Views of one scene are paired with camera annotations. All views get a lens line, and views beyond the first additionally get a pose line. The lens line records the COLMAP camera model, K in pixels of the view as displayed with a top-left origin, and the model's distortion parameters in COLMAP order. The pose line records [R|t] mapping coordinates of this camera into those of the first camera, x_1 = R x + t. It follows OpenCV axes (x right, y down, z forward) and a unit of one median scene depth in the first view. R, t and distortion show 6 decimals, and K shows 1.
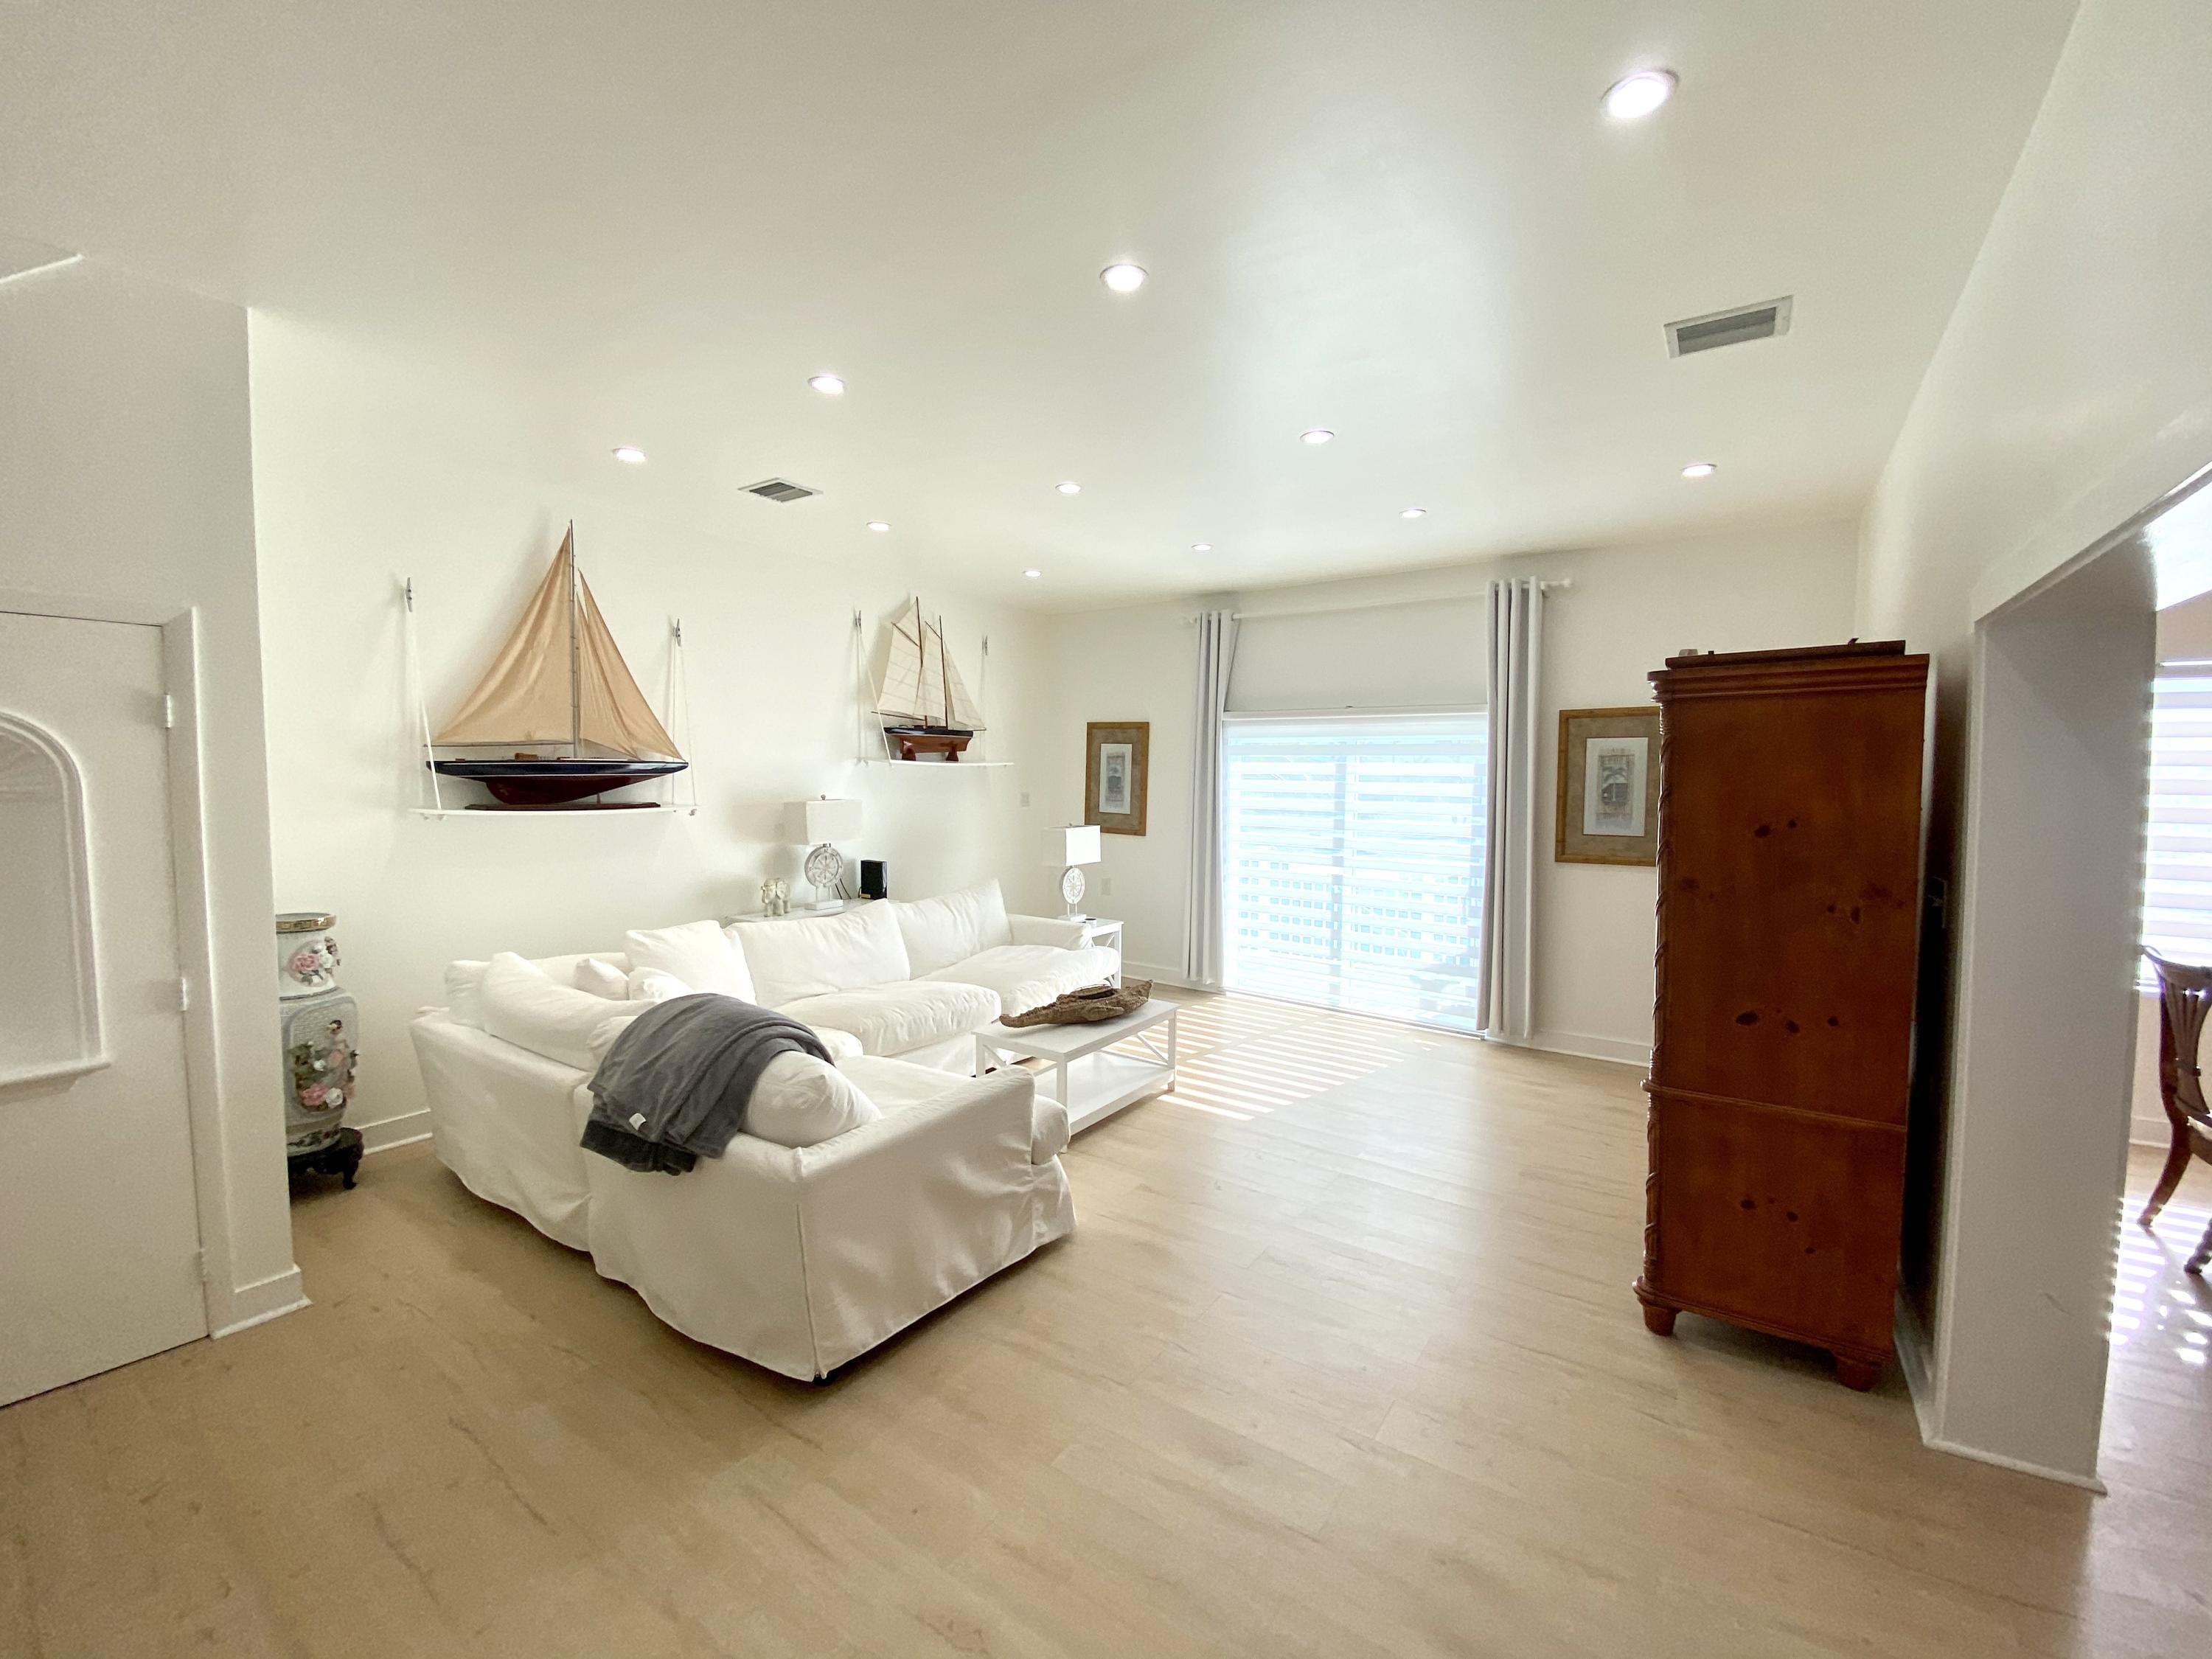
lens RADIAL K [[895.4, 0, 1097.2], [0, 895.4, 833.8], [0, 0, 1]] dist [0.047192, -0.036592]
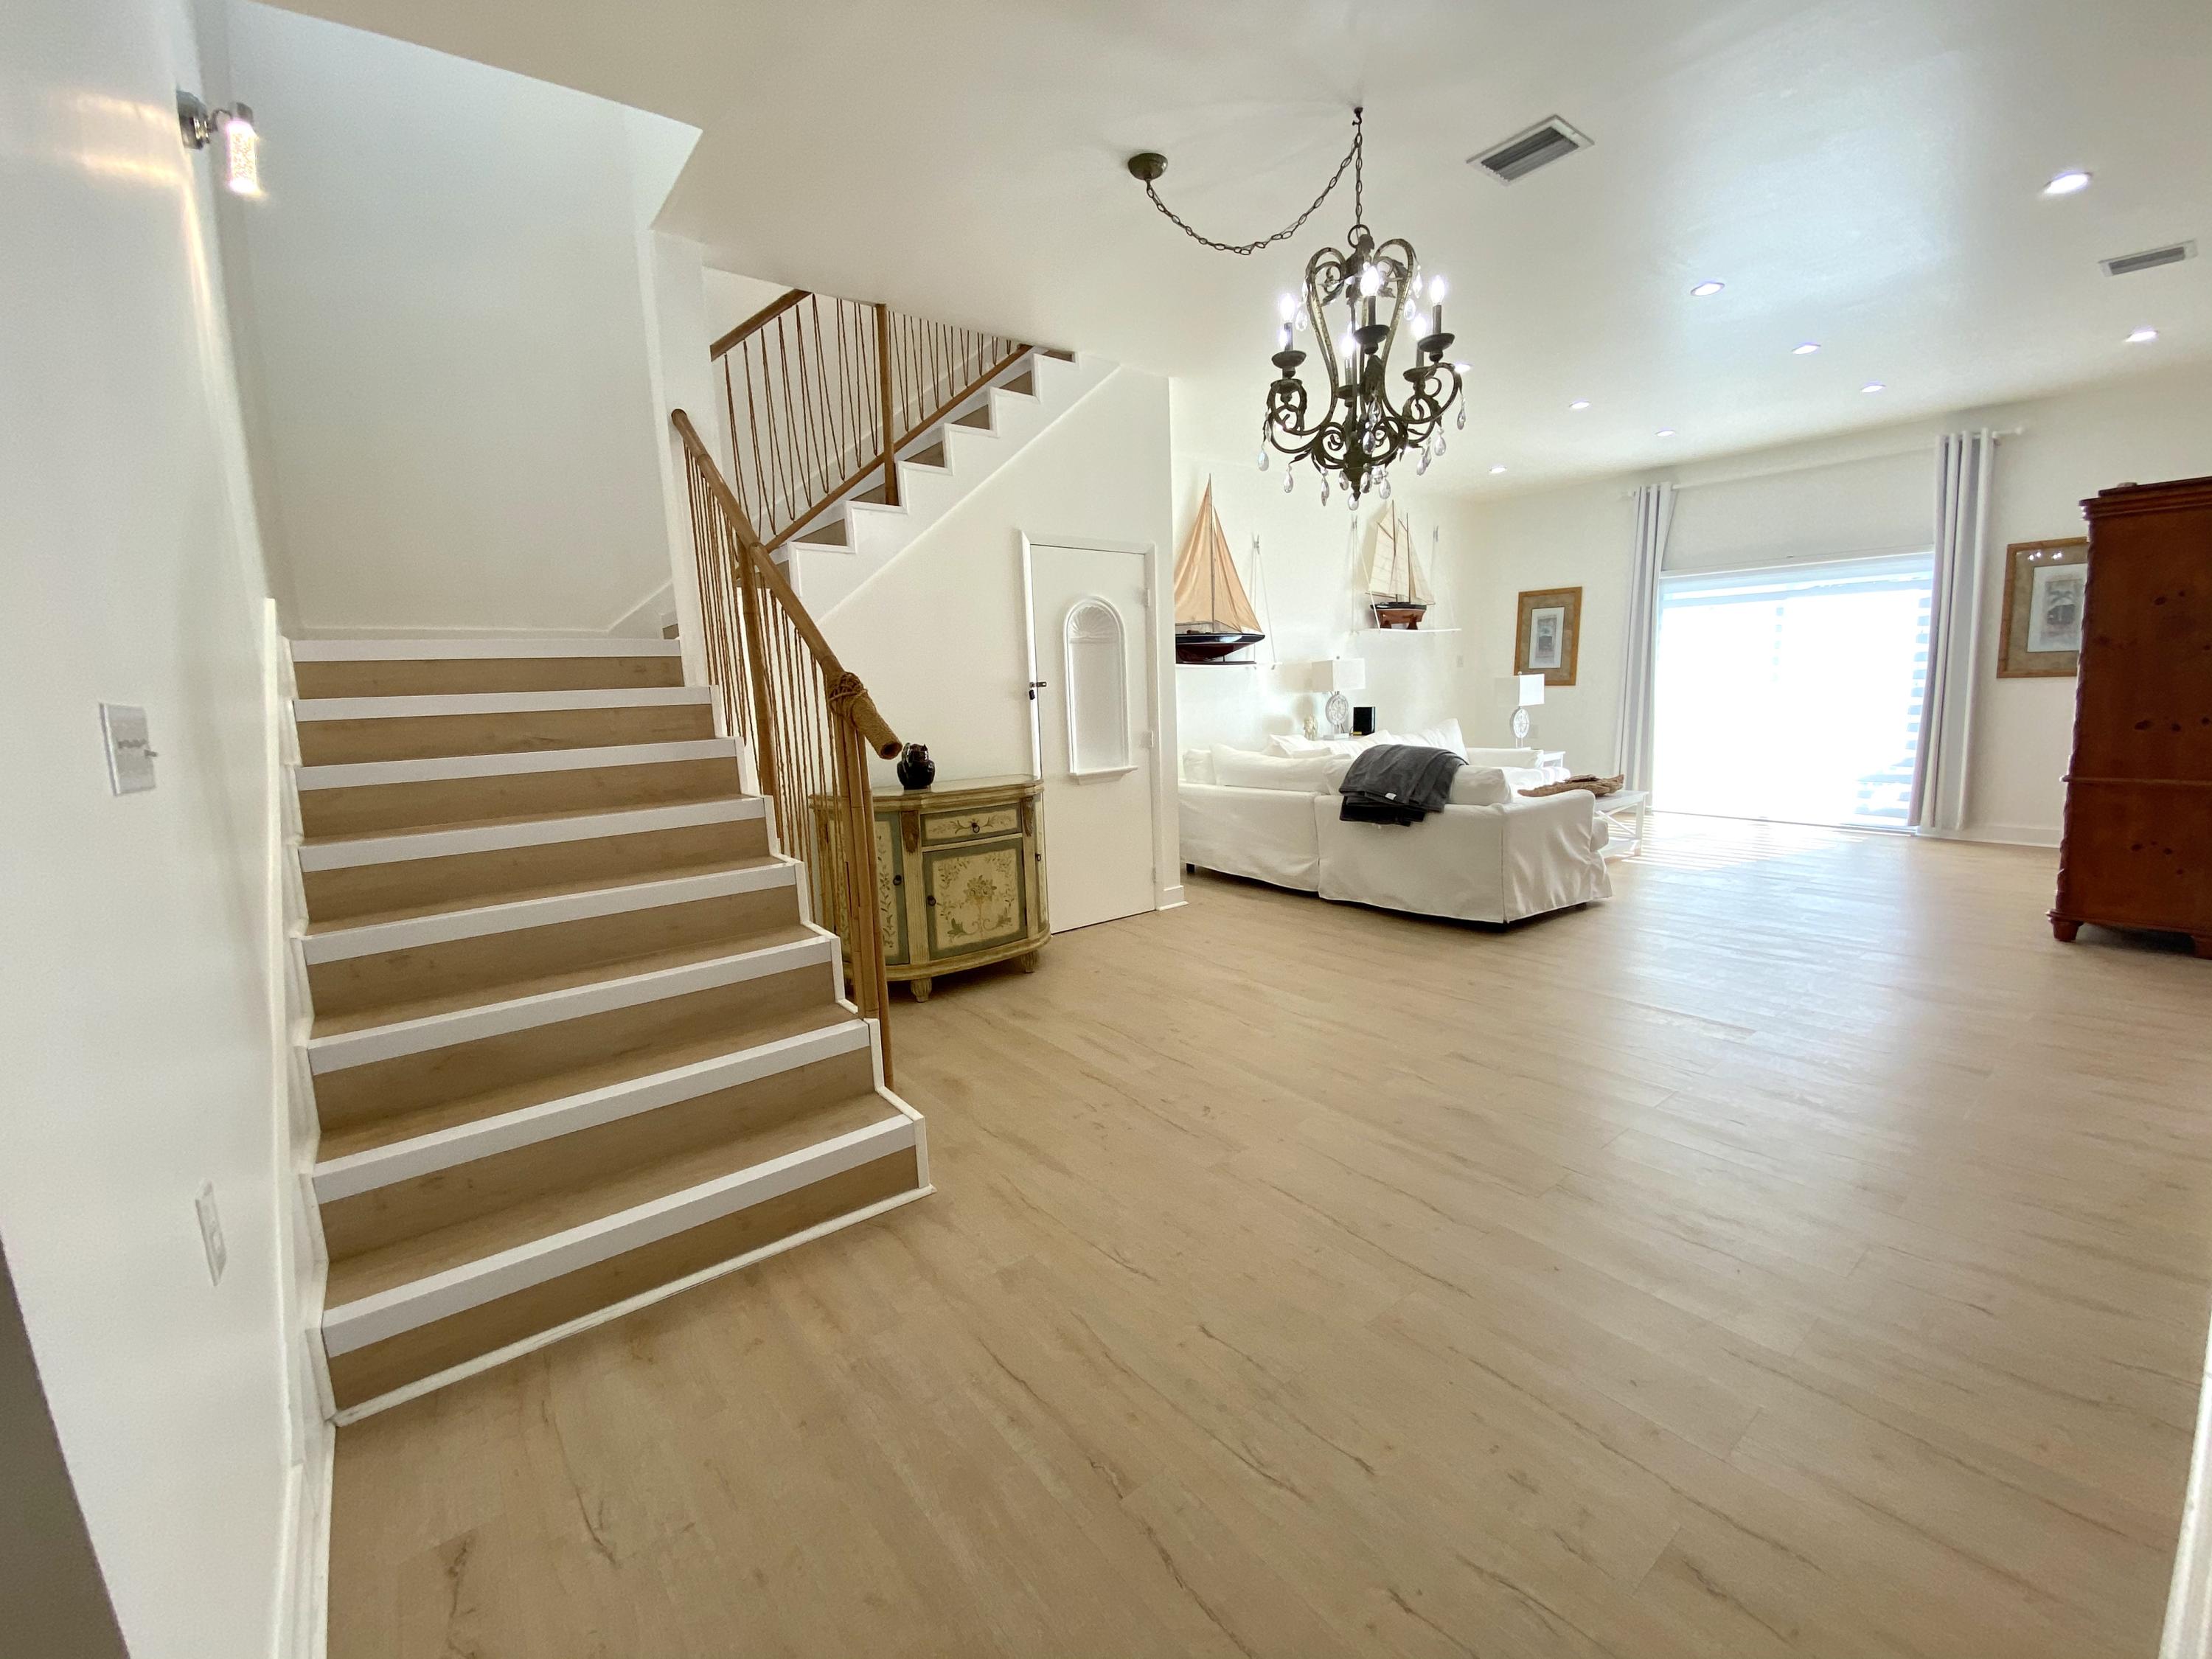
lens RADIAL K [[887.3, 0, 1059.7], [0, 887.3, 845.3], [0, 0, 1]] dist [-0.020398, -0.007124]
pose [[0.938529, 0.007515, -0.345118, -0.238673], [0.029776, 0.994274, 0.102625, 0.095254], [0.343913, -0.106593, 0.932932, -0.453145]]
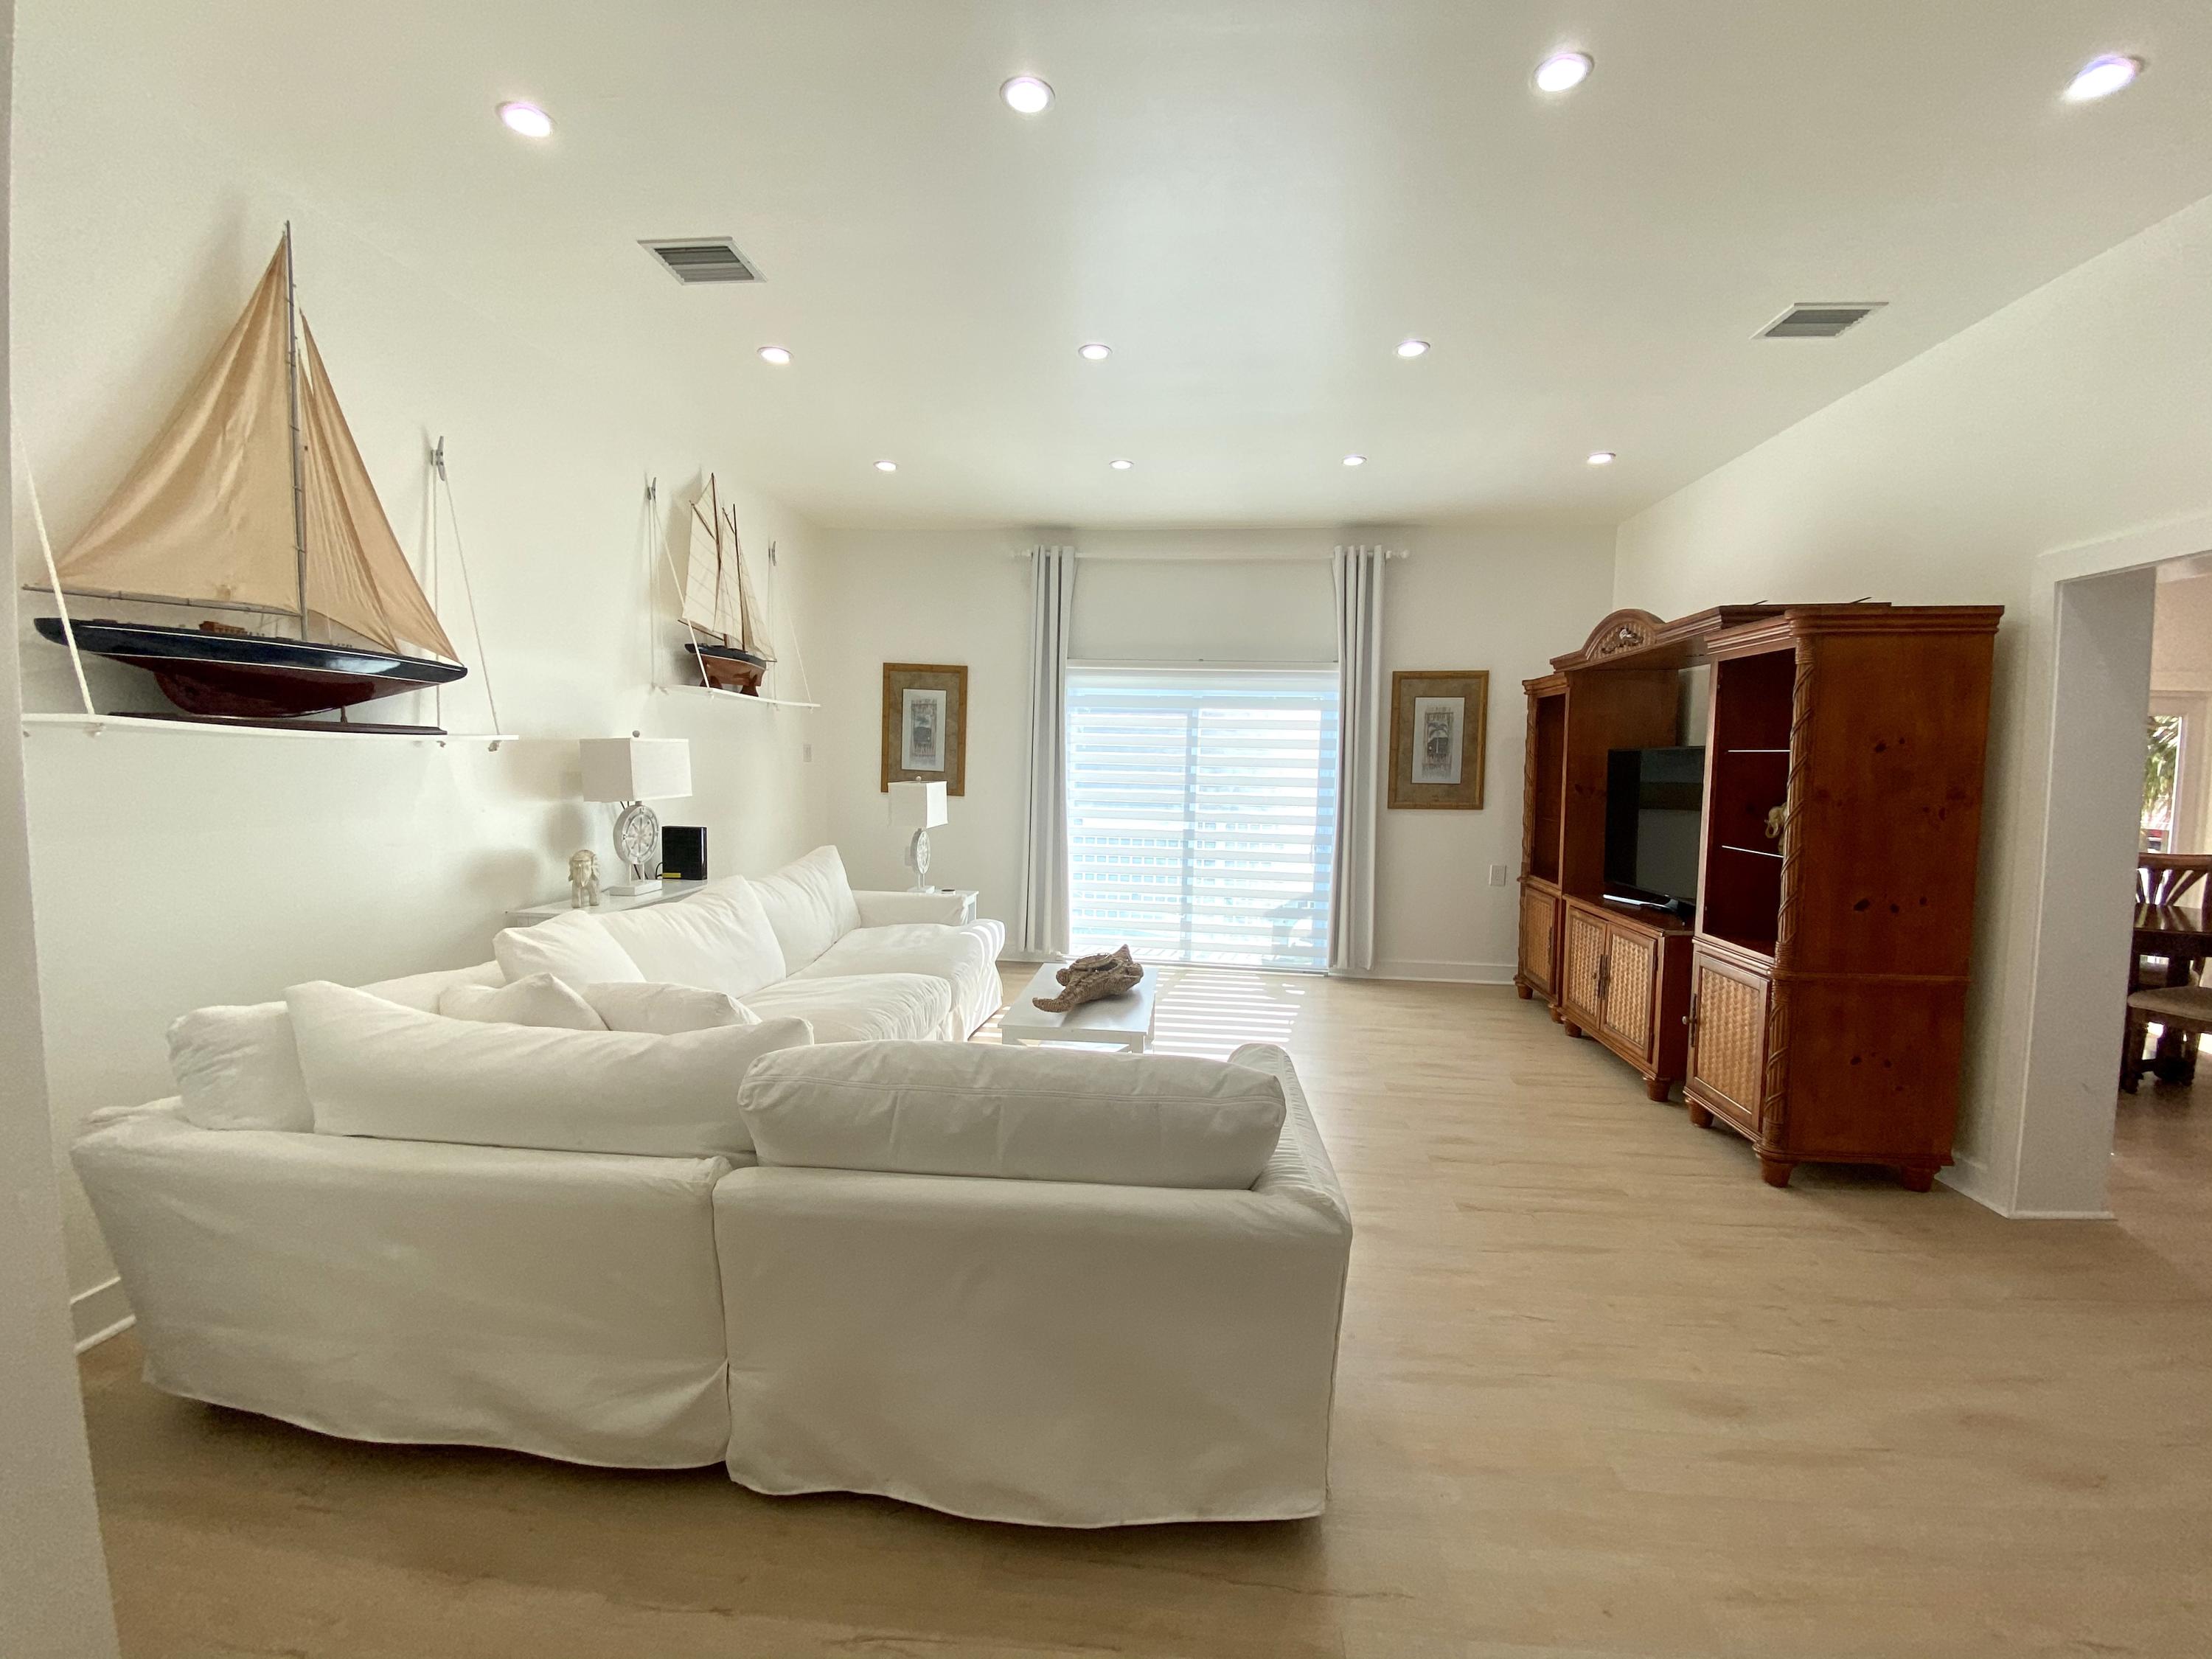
lens RADIAL K [[895.4, 0, 1097.2], [0, 895.4, 833.8], [0, 0, 1]] dist [0.047192, -0.036592]
pose [[0.871338, -0.030147, 0.489757, -0.344865], [0.020675, 0.999480, 0.024739, 0.027180], [-0.490248, -0.011430, 0.871508, 0.211004]]
